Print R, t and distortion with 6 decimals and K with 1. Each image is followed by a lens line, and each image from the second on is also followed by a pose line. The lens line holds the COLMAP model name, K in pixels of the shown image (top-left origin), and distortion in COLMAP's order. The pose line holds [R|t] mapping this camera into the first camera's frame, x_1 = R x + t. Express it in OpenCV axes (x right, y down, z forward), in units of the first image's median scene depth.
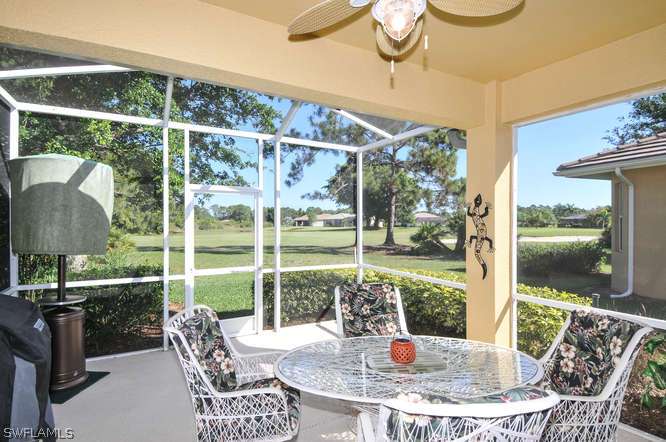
lens RADIAL K [[347.0, 0, 335.0], [0, 347.0, 222.6], [0, 0, 1]] dist [0.037992, -0.042907]
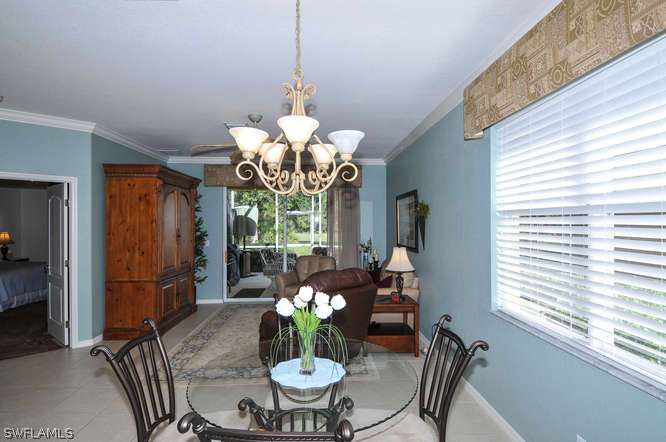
lens RADIAL K [[347.0, 0, 335.0], [0, 347.0, 222.6], [0, 0, 1]] dist [0.037992, -0.042907]
pose [[0.894667, -0.003334, -0.446722, 0.582117], [0.003806, 0.999993, 0.000158, -0.012614], [0.446718, -0.001842, 0.894673, -0.623187]]
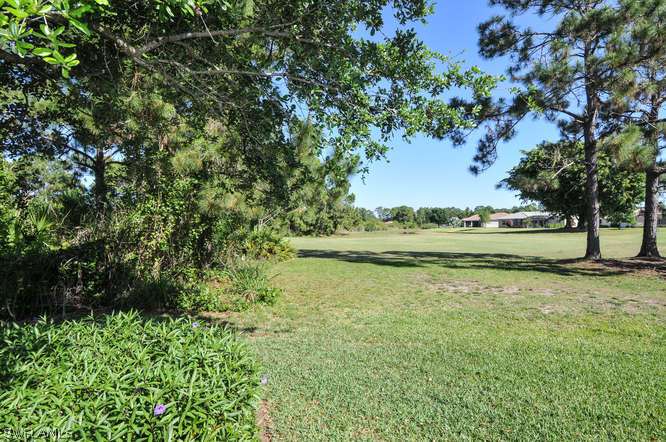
lens RADIAL K [[347.0, 0, 335.0], [0, 347.0, 222.6], [0, 0, 1]] dist [0.037992, -0.042907]
pose [[0.896224, -0.011625, -0.443450, -0.213657], [0.010053, 0.999932, -0.005897, -0.002216], [0.443488, 0.000827, 0.896280, 0.637693]]
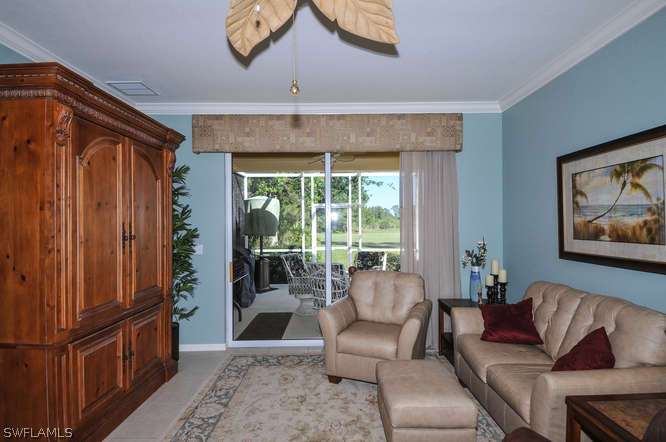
lens RADIAL K [[347.0, 0, 335.0], [0, 347.0, 222.6], [0, 0, 1]] dist [0.037992, -0.042907]
pose [[0.872918, -0.008795, -0.487788, 0.352705], [0.009864, 0.999951, -0.000376, -0.000478], [0.487767, -0.004483, 0.872962, -0.359468]]
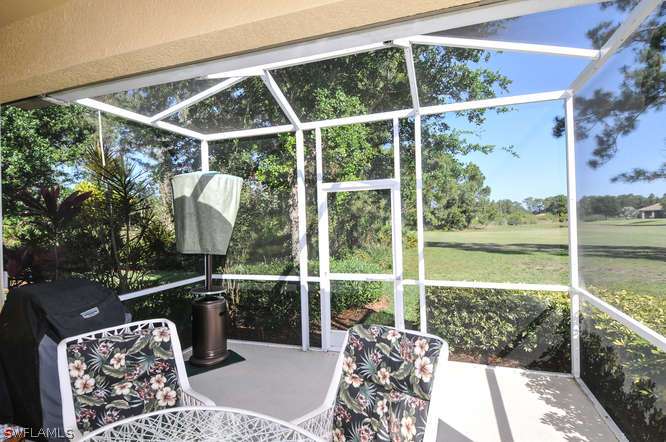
lens RADIAL K [[347.0, 0, 335.0], [0, 347.0, 222.6], [0, 0, 1]] dist [0.037992, -0.042907]
pose [[0.663976, -0.018466, -0.747526, 0.174115], [0.027971, 0.999609, 0.000152, -0.001406], [0.747231, -0.021010, 0.664233, 0.211162]]
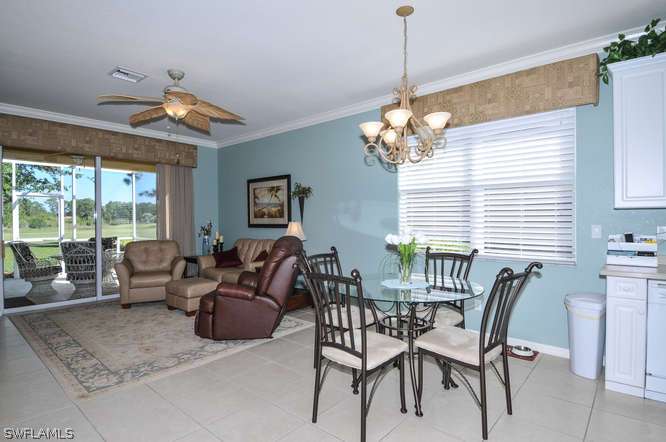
lens RADIAL K [[347.0, 0, 335.0], [0, 347.0, 222.6], [0, 0, 1]] dist [0.037992, -0.042907]
pose [[0.940139, -0.005981, 0.340739, 0.297469], [0.002959, 0.999952, 0.009390, 0.021132], [-0.340778, -0.007820, 0.940111, -0.713917]]
